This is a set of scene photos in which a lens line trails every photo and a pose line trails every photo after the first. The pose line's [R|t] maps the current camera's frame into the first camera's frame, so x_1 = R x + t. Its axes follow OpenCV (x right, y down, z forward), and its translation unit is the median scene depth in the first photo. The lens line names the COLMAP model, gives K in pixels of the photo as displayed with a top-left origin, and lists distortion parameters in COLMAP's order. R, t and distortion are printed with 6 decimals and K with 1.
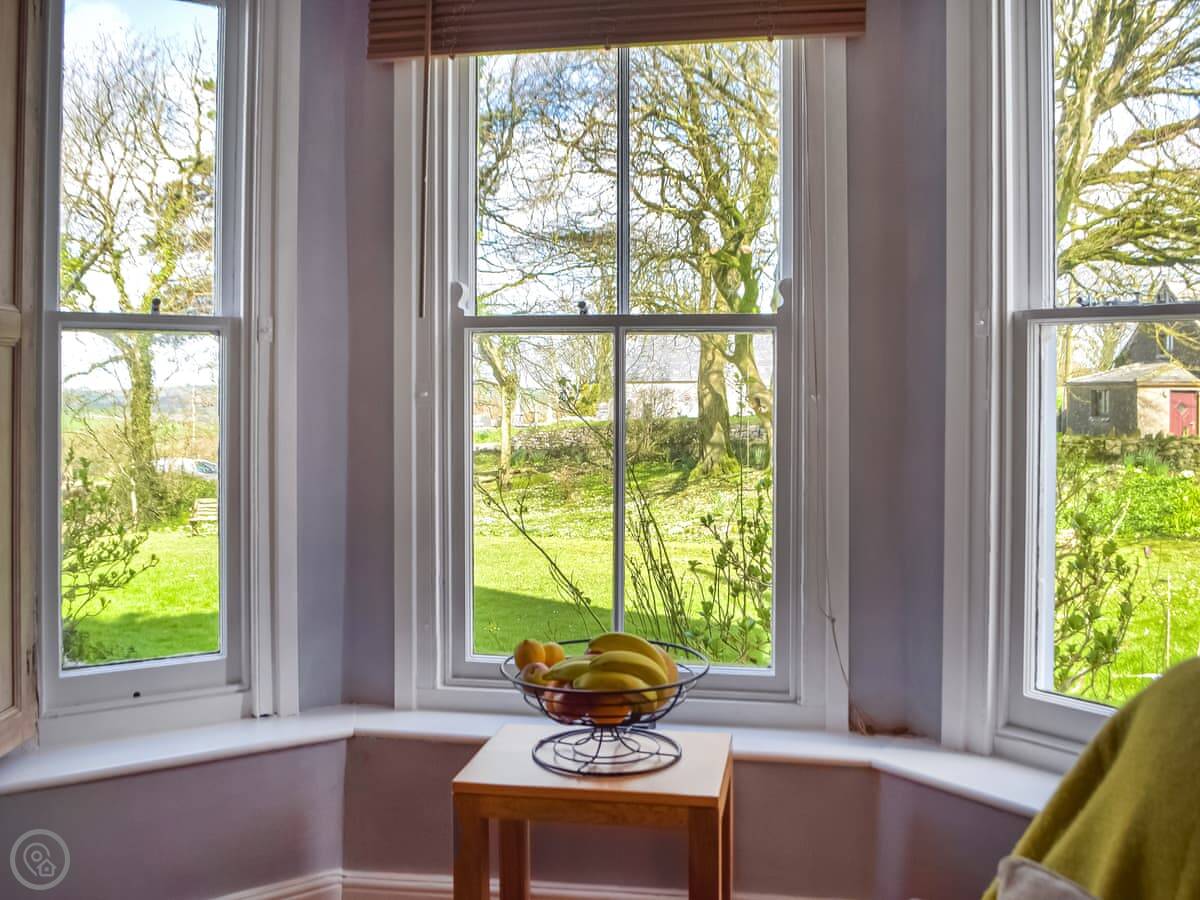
lens RADIAL K [[1064.0, 0, 598.4], [0, 1064.0, 428.8], [0, 0, 1]] dist [-0.113629, 0.101053]
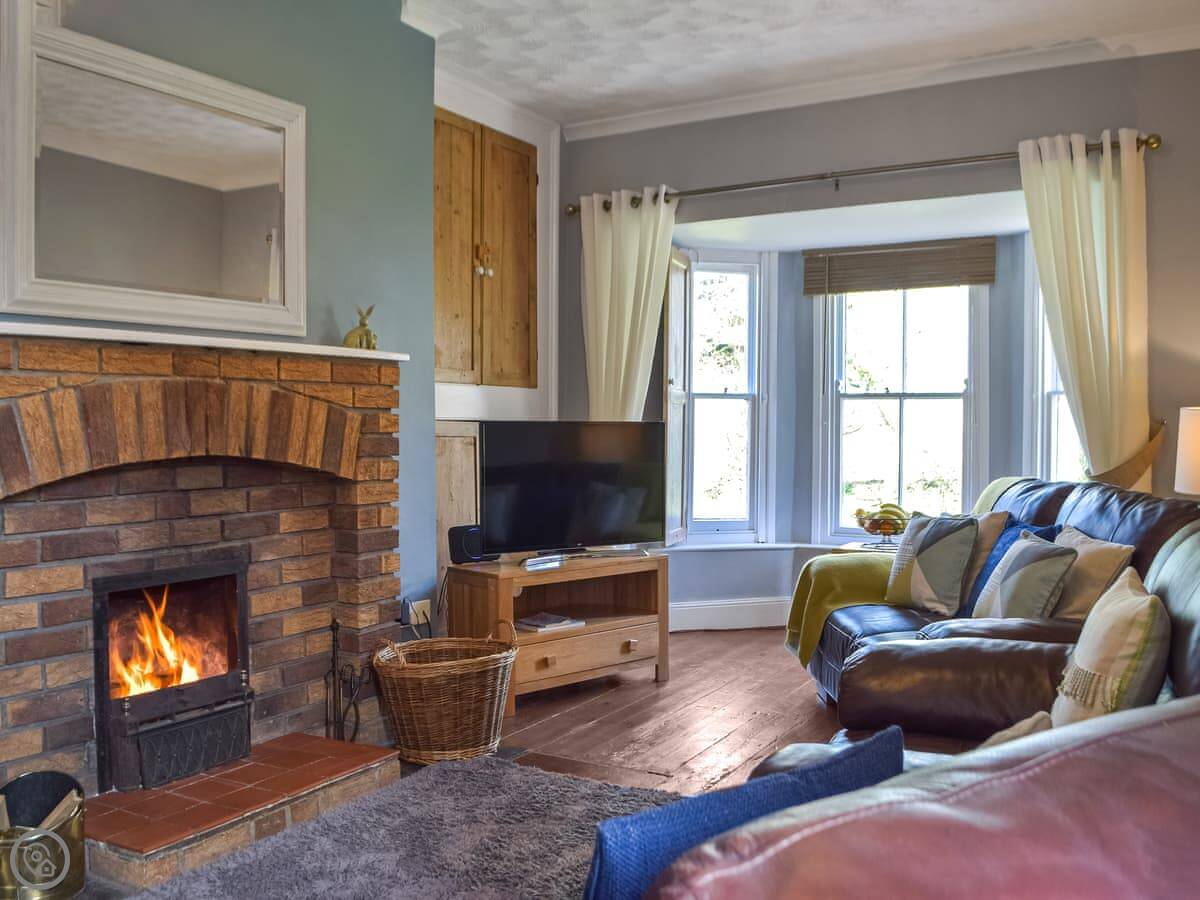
lens RADIAL K [[1064.0, 0, 598.4], [0, 1064.0, 428.8], [0, 0, 1]] dist [-0.113629, 0.101053]
pose [[0.933815, 0.005113, -0.357721, 0.256298], [-0.020470, 0.999023, -0.039157, 0.097613], [0.357171, 0.043888, 0.933007, -1.683727]]
